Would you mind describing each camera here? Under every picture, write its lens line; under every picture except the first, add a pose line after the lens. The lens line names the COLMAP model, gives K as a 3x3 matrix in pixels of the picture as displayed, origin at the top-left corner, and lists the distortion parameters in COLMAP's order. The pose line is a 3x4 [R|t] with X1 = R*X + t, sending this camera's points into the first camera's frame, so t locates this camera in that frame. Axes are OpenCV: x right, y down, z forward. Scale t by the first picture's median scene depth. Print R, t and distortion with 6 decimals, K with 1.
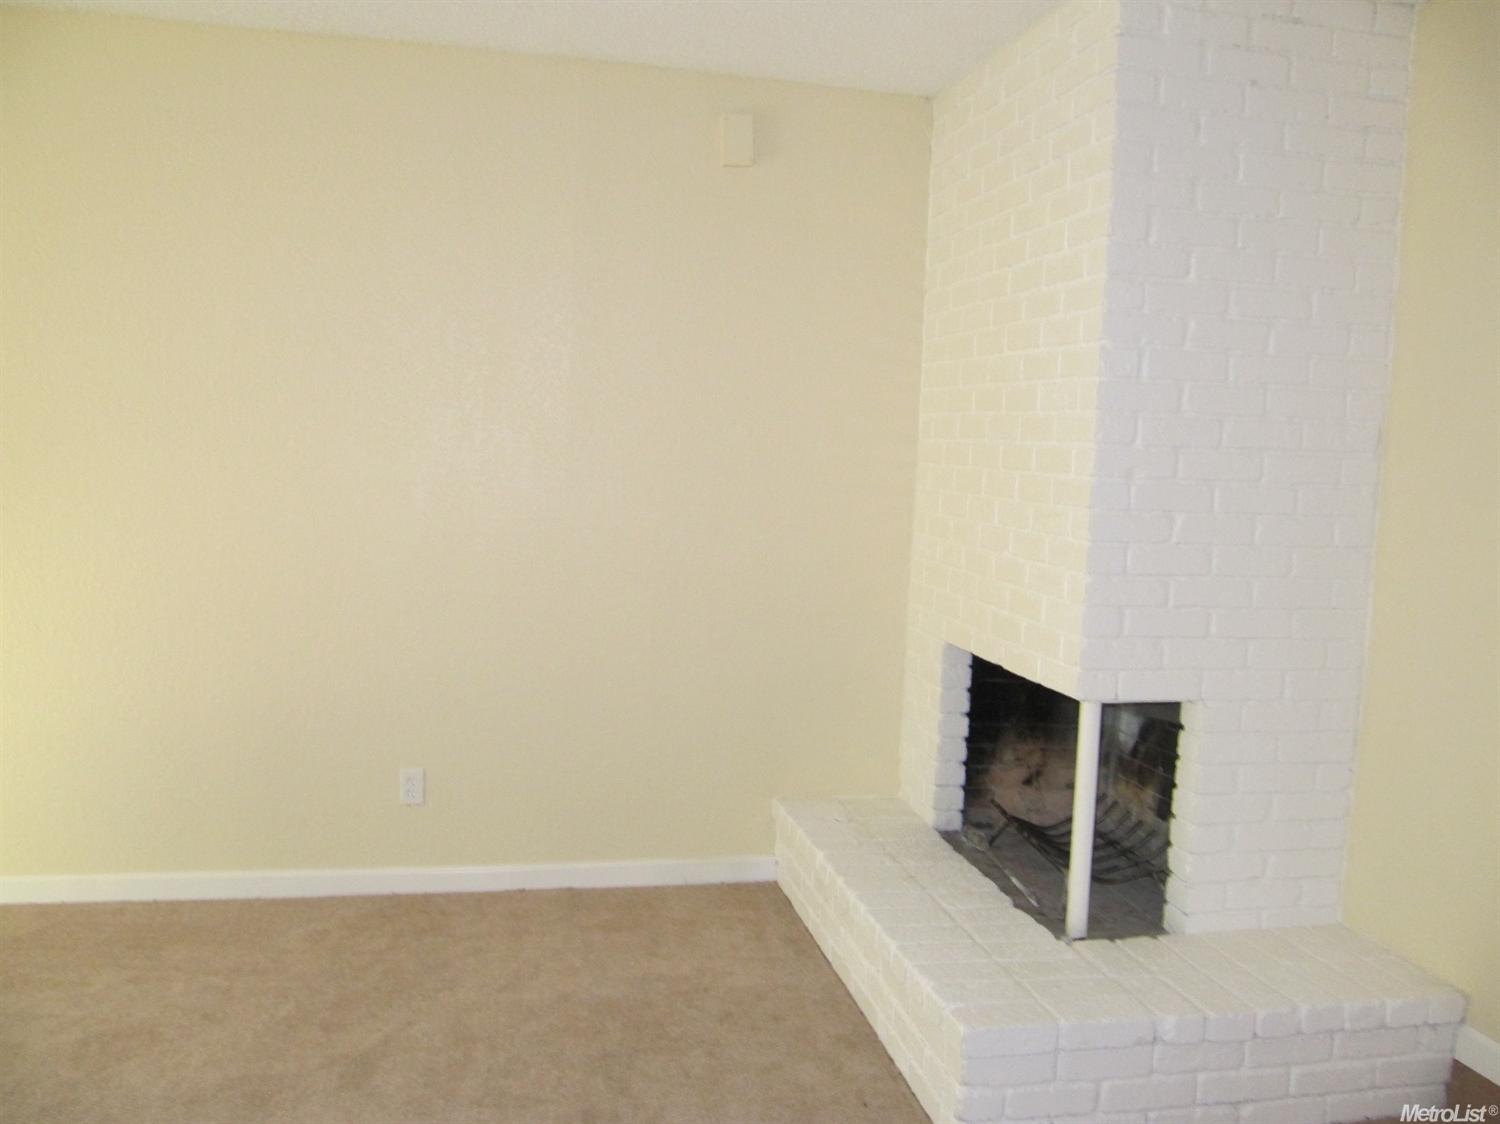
lens RADIAL K [[1213.0, 0, 750.0], [0, 1213.0, 562.0], [0, 0, 1]] dist [-0.047433, -0.000045]
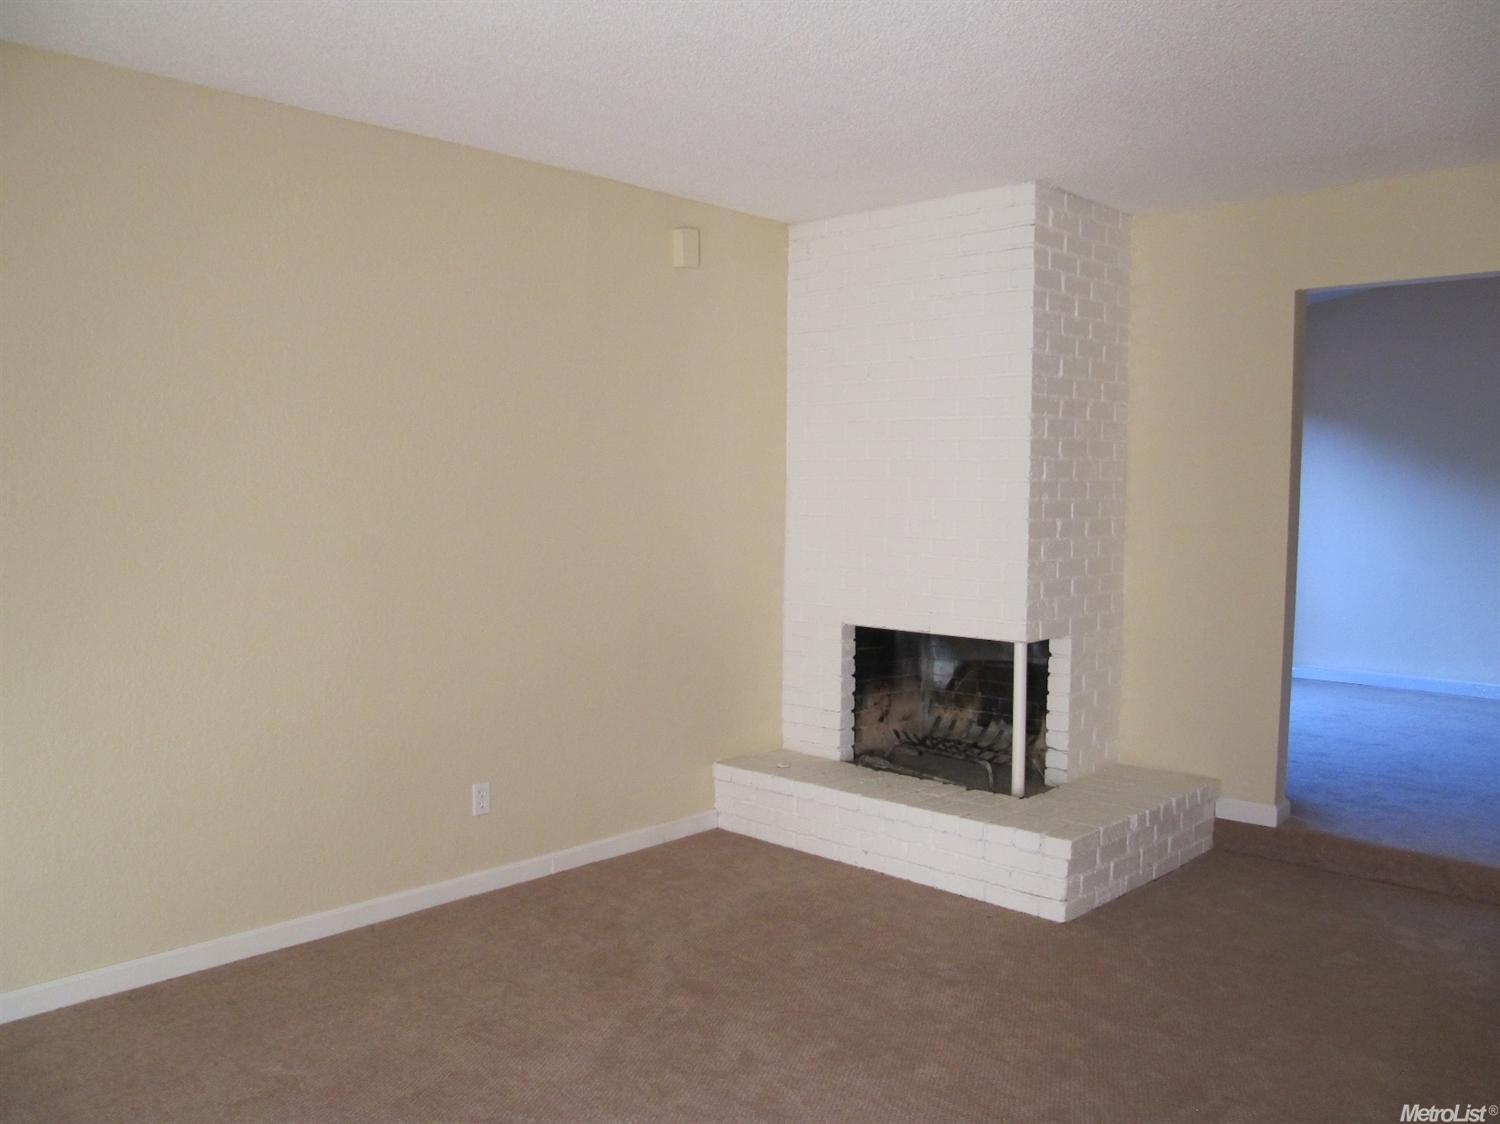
lens RADIAL K [[1213.0, 0, 750.0], [0, 1213.0, 562.0], [0, 0, 1]] dist [-0.047433, -0.000045]
pose [[0.817579, -0.067243, 0.571877, -0.697044], [0.077631, 0.996963, 0.006242, -0.020446], [-0.570560, 0.039292, 0.820316, -0.070741]]
